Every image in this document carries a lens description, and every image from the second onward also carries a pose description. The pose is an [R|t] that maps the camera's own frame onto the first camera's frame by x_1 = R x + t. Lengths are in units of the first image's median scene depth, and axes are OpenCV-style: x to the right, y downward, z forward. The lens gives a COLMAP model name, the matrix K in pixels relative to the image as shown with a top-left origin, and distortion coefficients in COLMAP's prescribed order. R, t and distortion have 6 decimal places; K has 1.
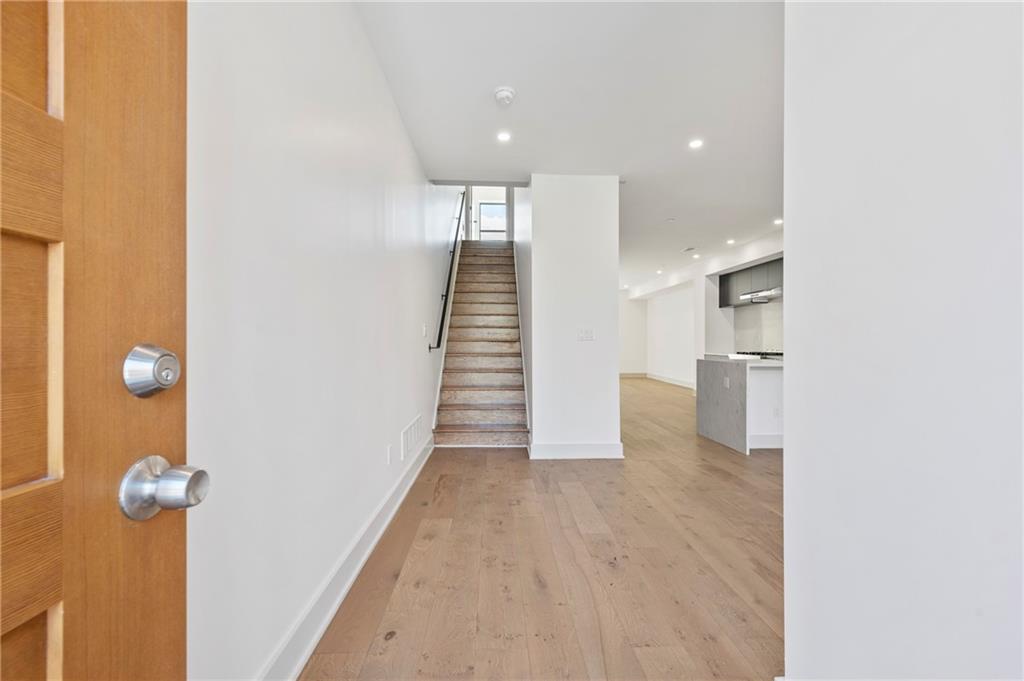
lens RADIAL K [[444.5, 0, 512.0], [0, 444.5, 340.5], [0, 0, 1]] dist [-0.000859, -0.000215]
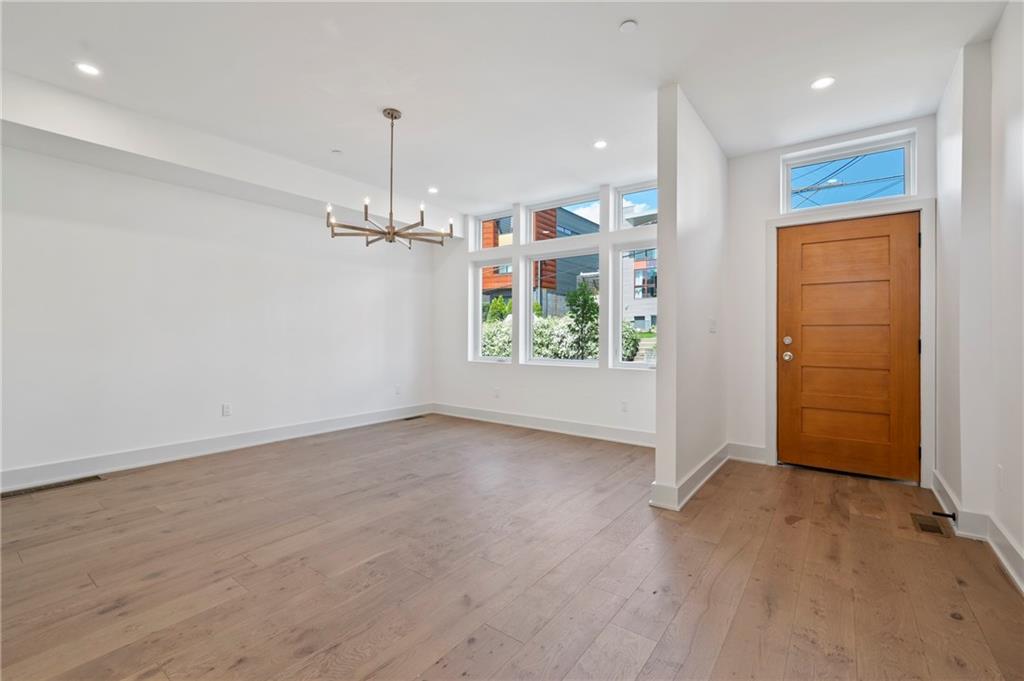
lens RADIAL K [[444.5, 0, 512.0], [0, 444.5, 340.5], [0, 0, 1]] dist [-0.000859, -0.000215]
pose [[-0.776987, -0.012749, 0.629387, -0.088062], [-0.006103, 0.999900, 0.012719, 0.005599], [-0.629487, 0.006042, -0.776988, 1.972377]]
